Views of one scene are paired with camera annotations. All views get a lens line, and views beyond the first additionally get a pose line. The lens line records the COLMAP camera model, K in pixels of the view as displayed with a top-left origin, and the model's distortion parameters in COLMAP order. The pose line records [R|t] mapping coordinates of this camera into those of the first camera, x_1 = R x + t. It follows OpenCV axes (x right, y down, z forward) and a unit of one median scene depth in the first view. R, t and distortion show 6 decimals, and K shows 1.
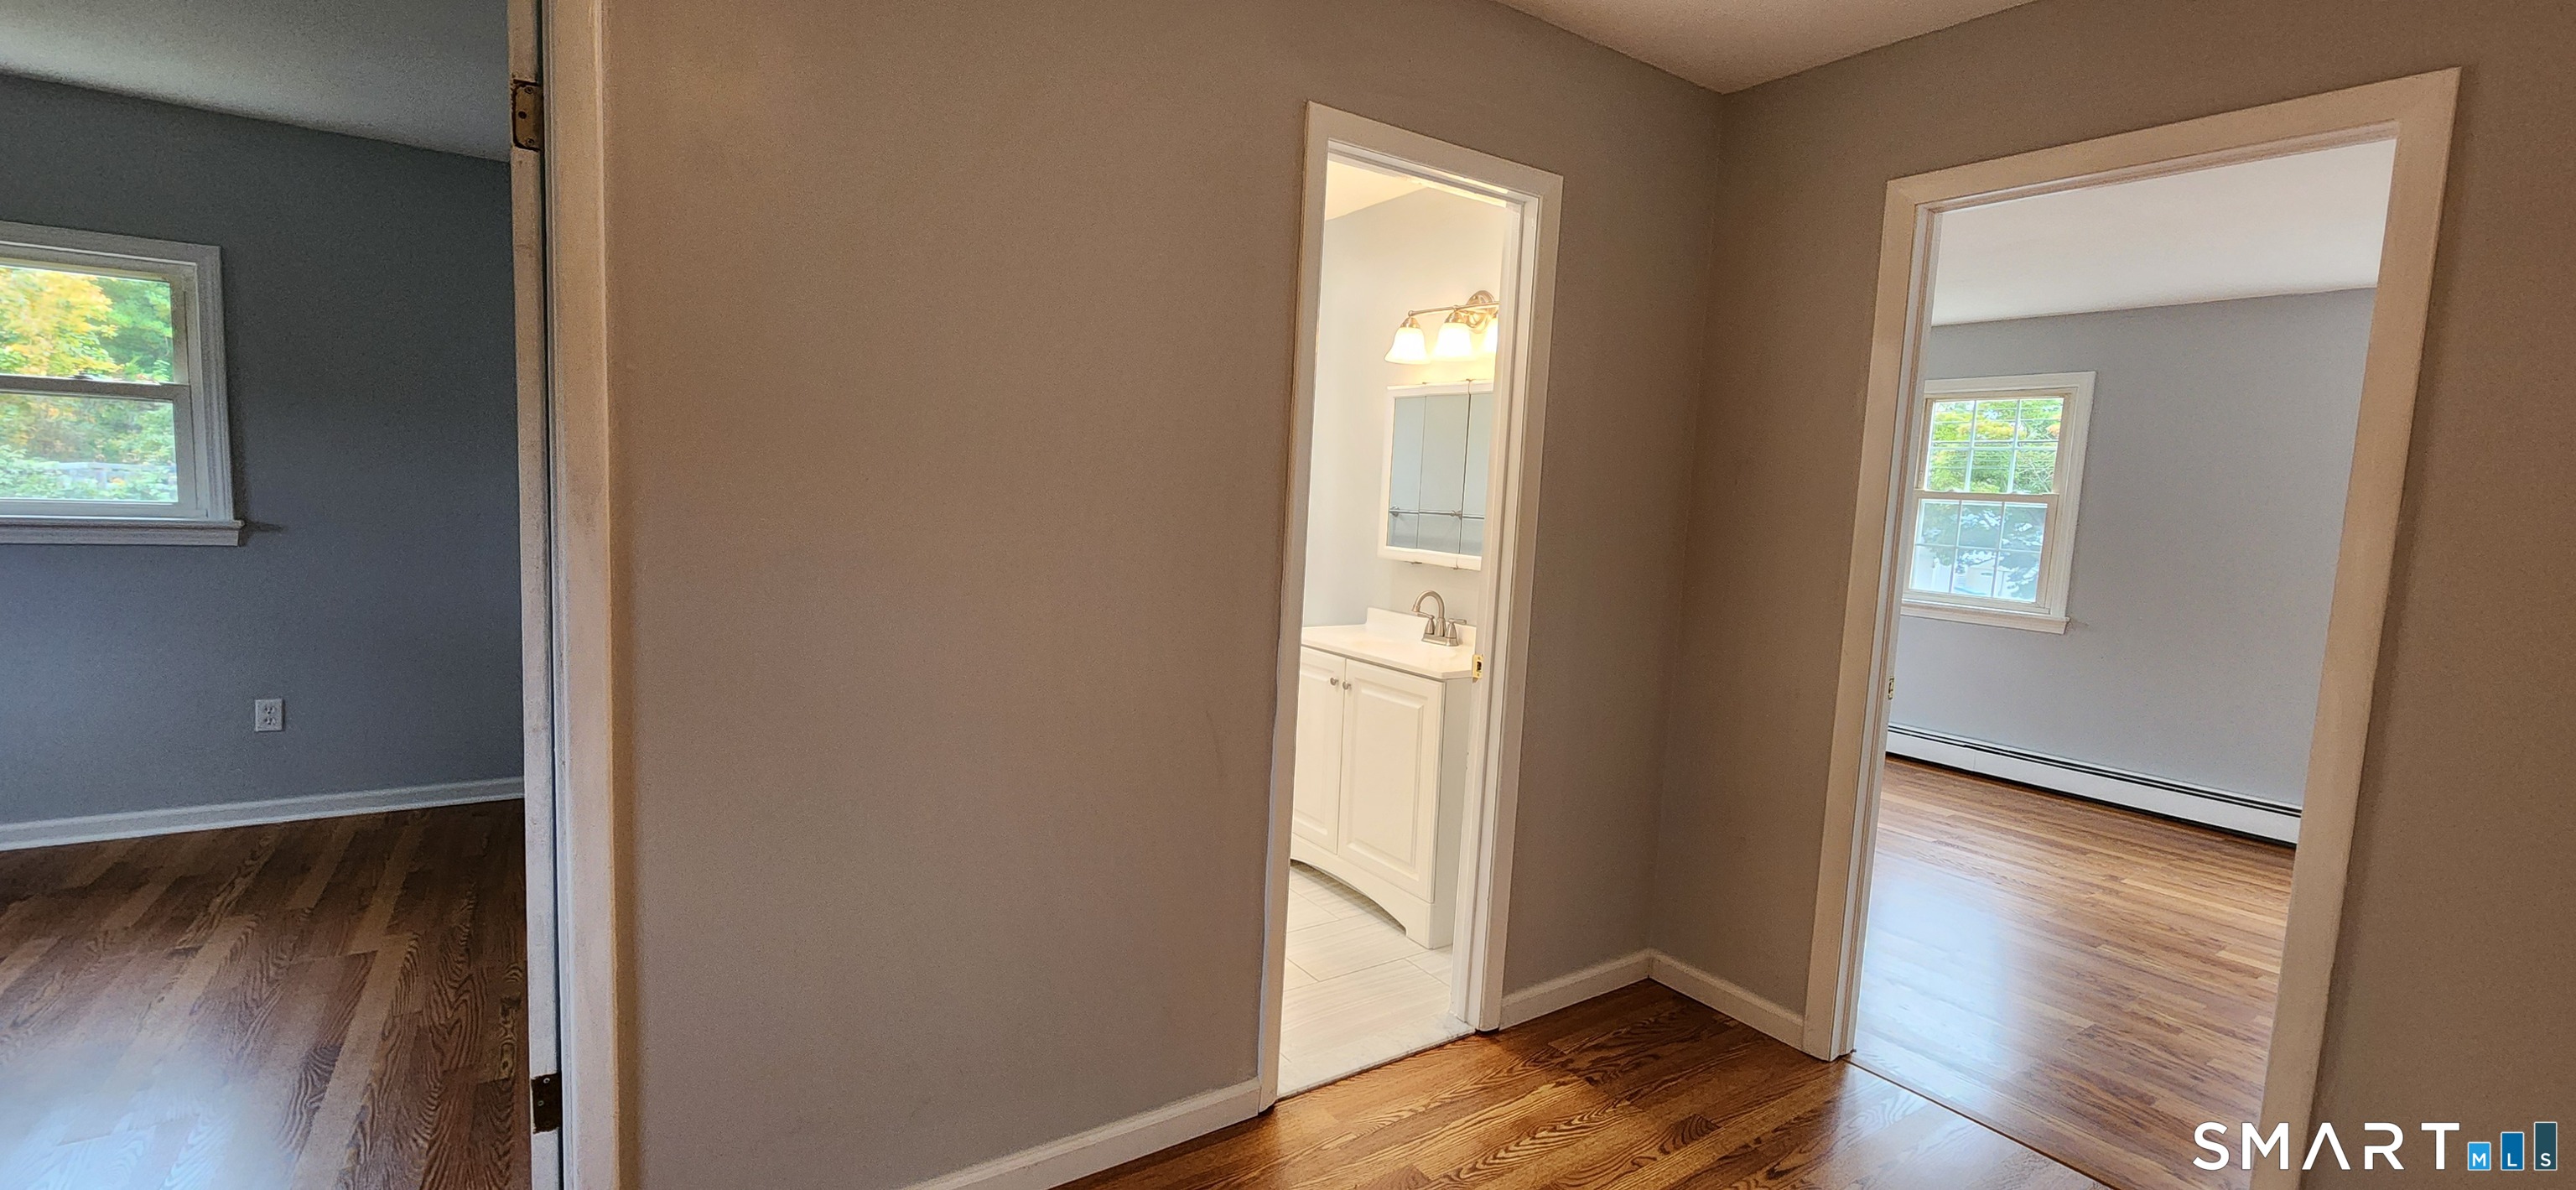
lens RADIAL K [[1053.5, 0, 1283.5], [0, 1053.5, 603.8], [0, 0, 1]] dist [-0.000162, -0.000430]
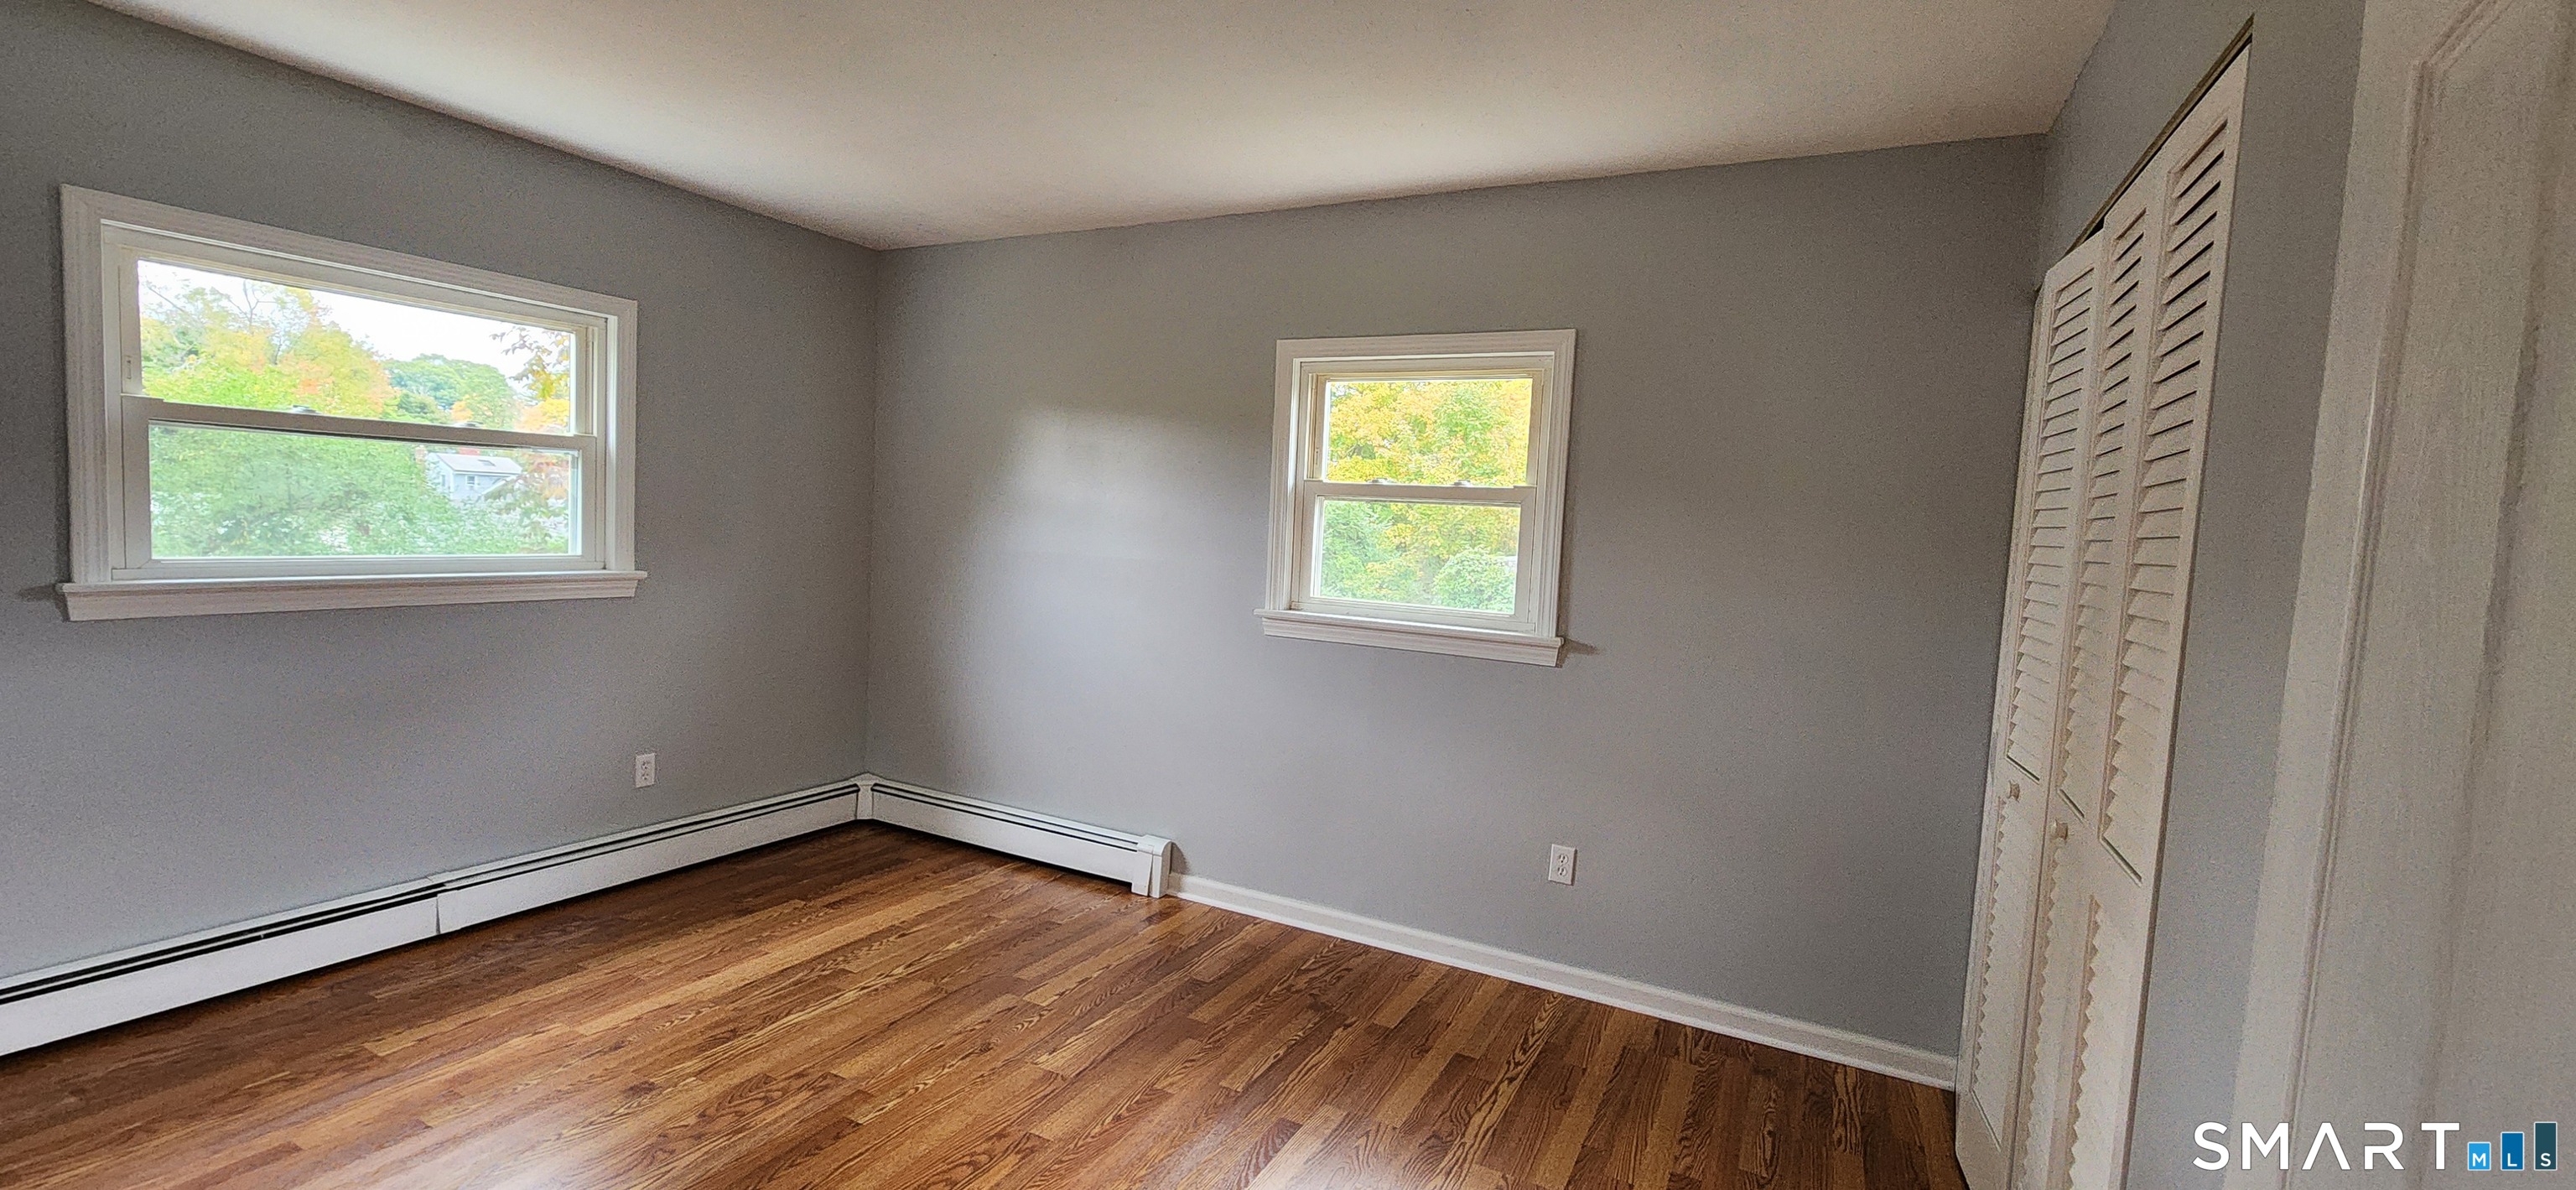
lens RADIAL K [[1053.5, 0, 1288.9], [0, 1053.5, 589.0], [0, 0, 1]] dist [-0.000162, -0.000430]
pose [[0.479889, 0.030802, -0.876788, -0.352323], [-0.115640, 0.992885, -0.028412, -0.071675], [0.869675, 0.115027, 0.480036, 0.399979]]
